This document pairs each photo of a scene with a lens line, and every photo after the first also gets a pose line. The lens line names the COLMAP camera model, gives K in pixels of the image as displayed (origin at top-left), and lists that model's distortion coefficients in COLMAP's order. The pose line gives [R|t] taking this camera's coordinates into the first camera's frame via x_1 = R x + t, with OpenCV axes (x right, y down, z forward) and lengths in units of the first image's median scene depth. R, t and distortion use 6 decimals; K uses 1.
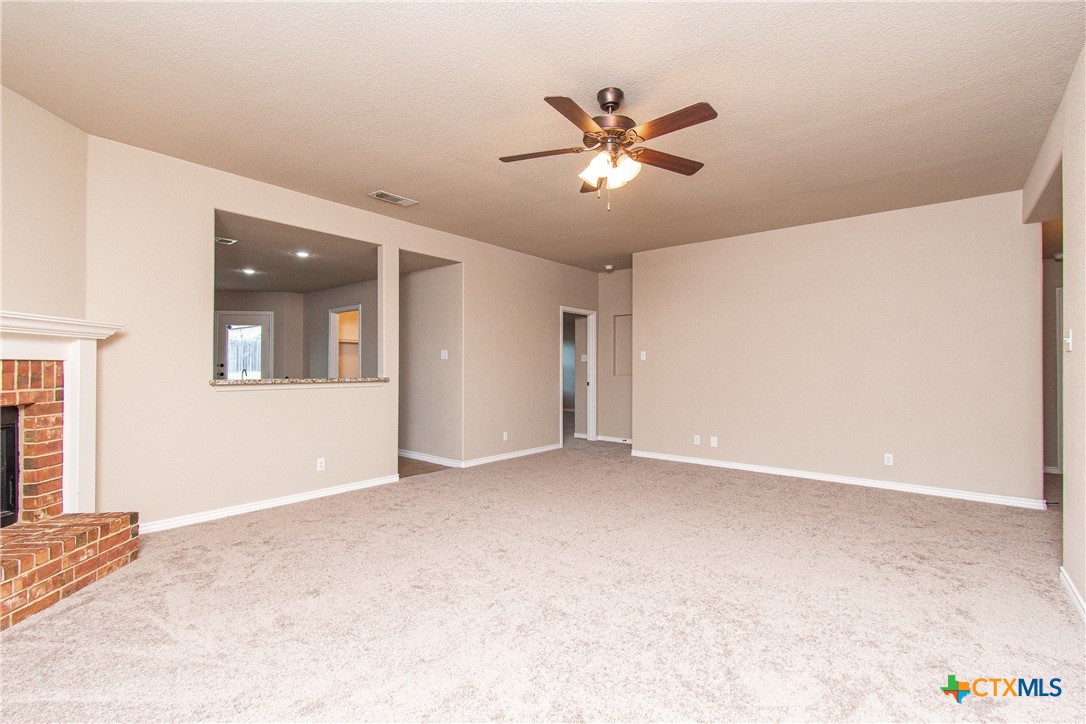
lens RADIAL K [[491.7, 0, 546.1], [0, 491.7, 371.9], [0, 0, 1]] dist [-0.000611, 0.000122]
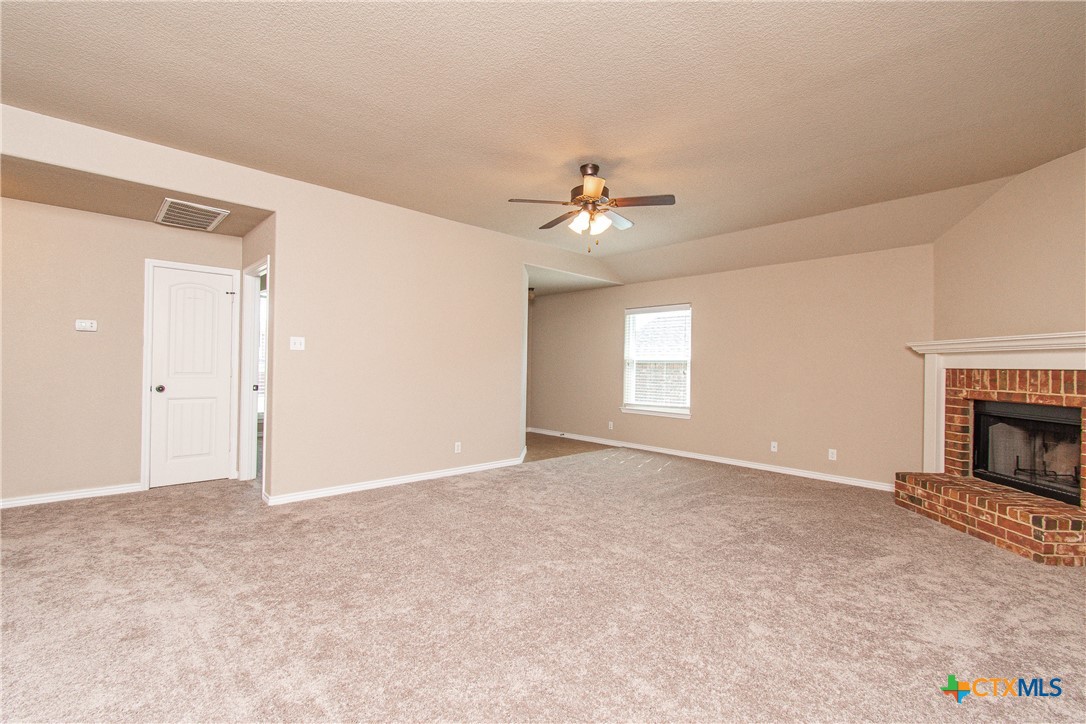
lens RADIAL K [[482.8, 0, 547.4], [0, 482.8, 364.9], [0, 0, 1]] dist [-0.001111, -0.000186]
pose [[-0.992265, -0.019272, 0.122630, 0.070483], [-0.018348, 0.999794, 0.008659, -0.022625], [-0.122771, 0.006342, -0.992415, 2.242099]]
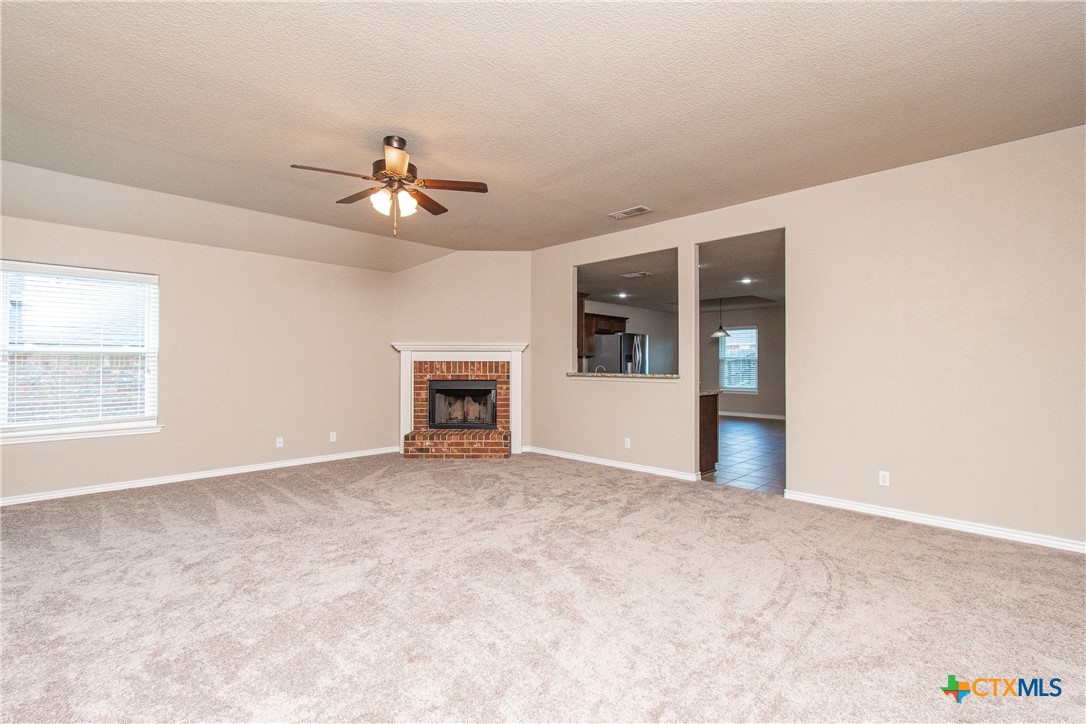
lens RADIAL K [[491.7, 0, 546.1], [0, 491.7, 371.9], [0, 0, 1]] dist [-0.000611, 0.000122]
pose [[-0.079958, 0.014170, -0.996697, 1.257386], [-0.011491, 0.999819, 0.015136, -0.011823], [0.996732, 0.012663, -0.079781, 1.397547]]
